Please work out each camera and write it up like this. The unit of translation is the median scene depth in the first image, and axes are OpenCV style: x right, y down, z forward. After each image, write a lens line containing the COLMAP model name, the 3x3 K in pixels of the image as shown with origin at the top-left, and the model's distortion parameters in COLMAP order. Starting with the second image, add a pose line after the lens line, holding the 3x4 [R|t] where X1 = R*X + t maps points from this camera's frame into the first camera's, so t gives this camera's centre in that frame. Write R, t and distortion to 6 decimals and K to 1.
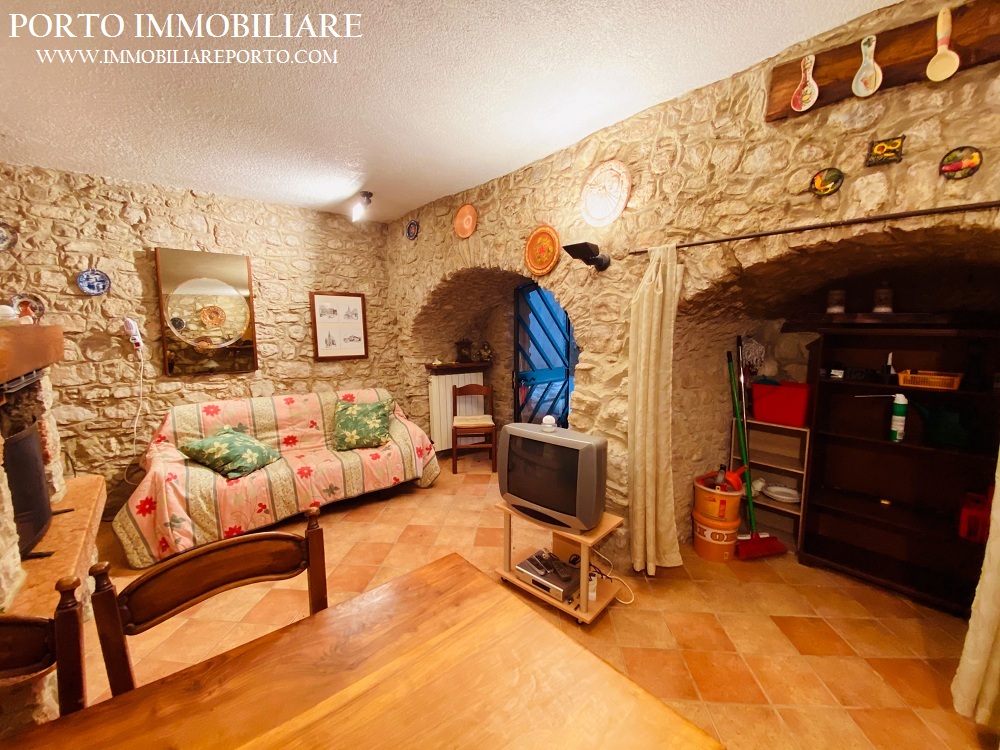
lens RADIAL K [[405.2, 0, 498.5], [0, 405.2, 370.6], [0, 0, 1]] dist [0.014802, -0.018476]
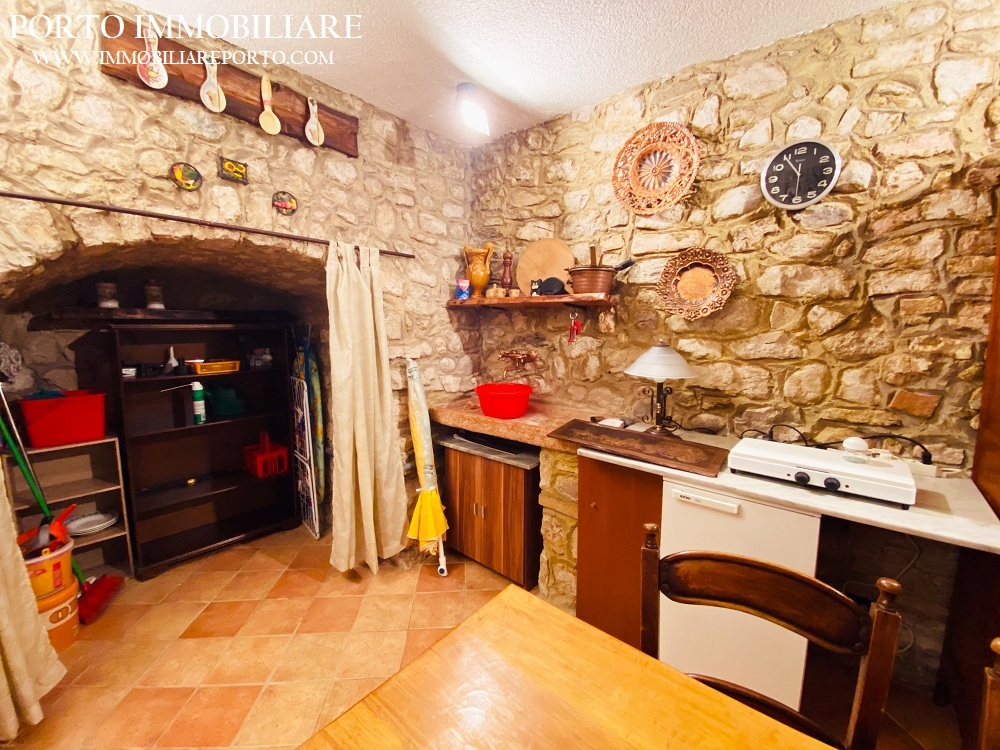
lens RADIAL K [[405.2, 0, 498.5], [0, 405.2, 370.6], [0, 0, 1]] dist [0.014802, -0.018476]
pose [[-0.157726, -0.112464, 0.981058, -0.302324], [0.107394, 0.985647, 0.130256, -0.035478], [-0.981626, 0.125905, -0.143384, 0.386557]]
